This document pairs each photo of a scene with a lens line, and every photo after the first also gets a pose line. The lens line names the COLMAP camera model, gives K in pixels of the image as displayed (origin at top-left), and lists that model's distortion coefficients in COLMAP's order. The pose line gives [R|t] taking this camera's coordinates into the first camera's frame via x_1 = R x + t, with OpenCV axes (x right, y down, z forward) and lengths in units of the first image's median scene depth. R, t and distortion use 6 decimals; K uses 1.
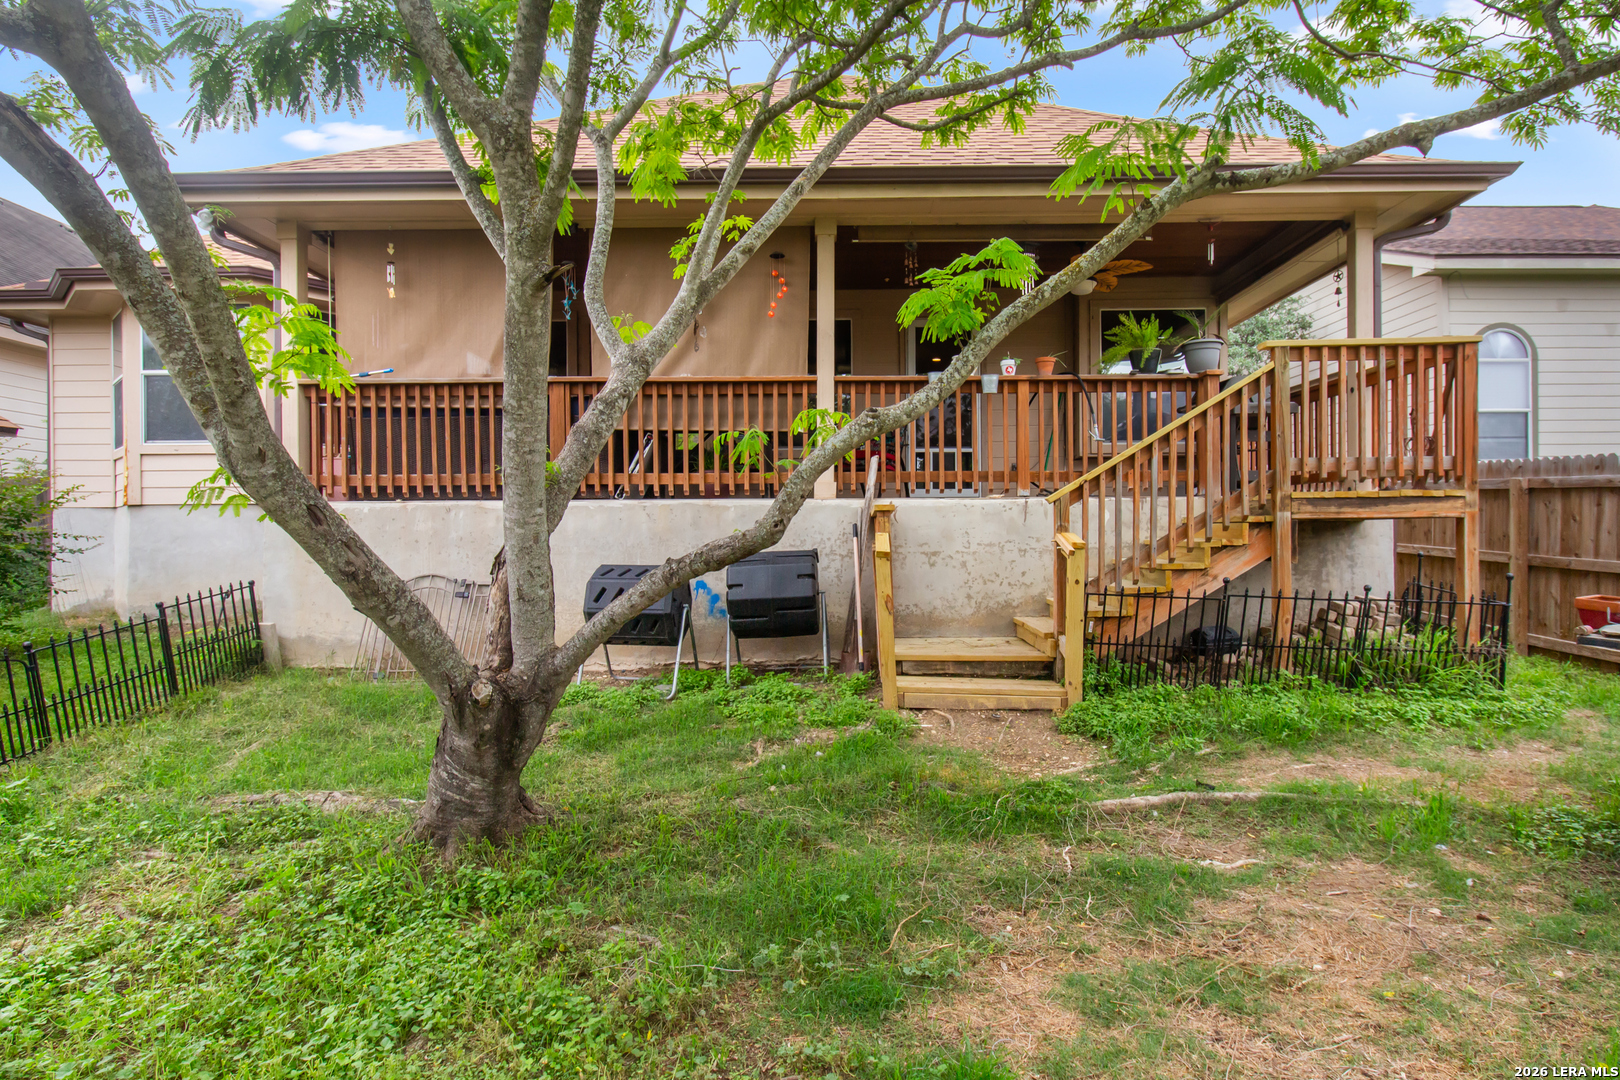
lens RADIAL K [[885.7, 0, 810.0], [0, 885.7, 542.0], [0, 0, 1]] dist [0.017667, -0.000175]
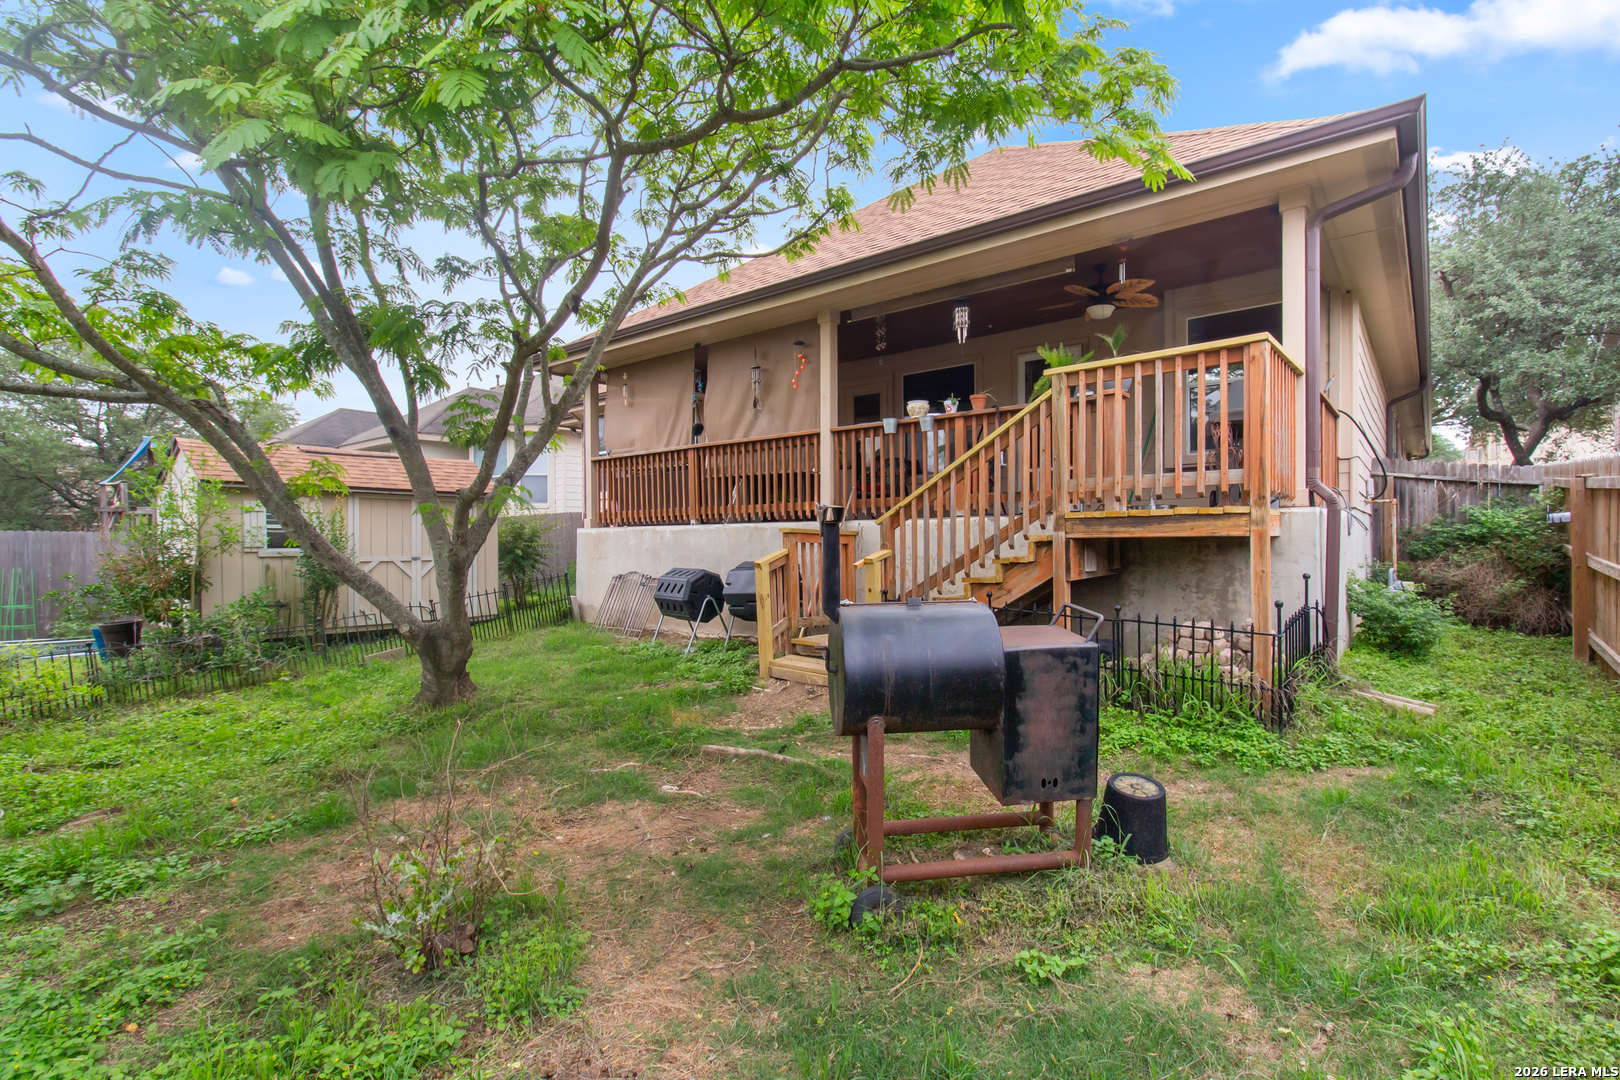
lens RADIAL K [[763.9, 0, 809.0], [0, 763.9, 540.4], [0, 0, 1]] dist [0.003667, -0.000600]
pose [[0.773560, 0.000445, -0.633723, 0.868961], [-0.004696, 0.999976, -0.005029, -0.017092], [0.633706, 0.006866, 0.773544, 0.122387]]
